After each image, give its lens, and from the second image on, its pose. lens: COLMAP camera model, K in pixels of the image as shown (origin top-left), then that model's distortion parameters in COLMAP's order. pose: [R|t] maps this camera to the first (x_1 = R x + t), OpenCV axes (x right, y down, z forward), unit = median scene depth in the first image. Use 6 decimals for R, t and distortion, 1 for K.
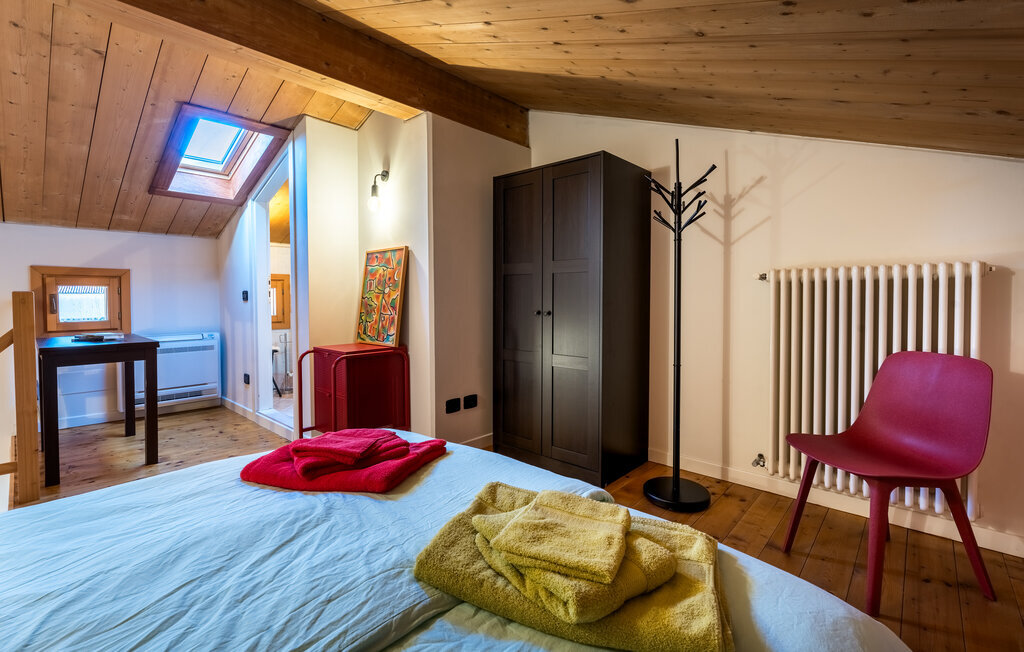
lens RADIAL K [[455.8, 0, 515.0], [0, 455.8, 299.5], [0, 0, 1]] dist [0.002526, 0.000269]
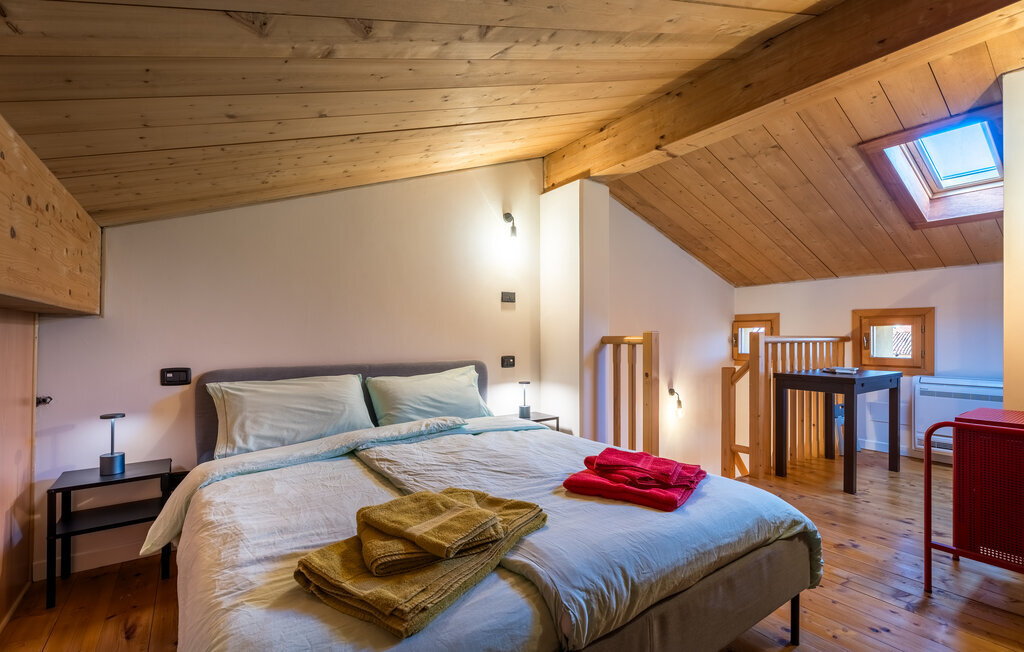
lens RADIAL K [[454.1, 0, 513.1], [0, 454.1, 331.0], [0, 0, 1]] dist [0.000996, 0.000156]
pose [[-0.224946, -0.005575, -0.974355, 0.382796], [-0.004468, 0.999979, -0.004690, -0.008157], [0.974361, 0.003299, -0.224966, 0.434492]]
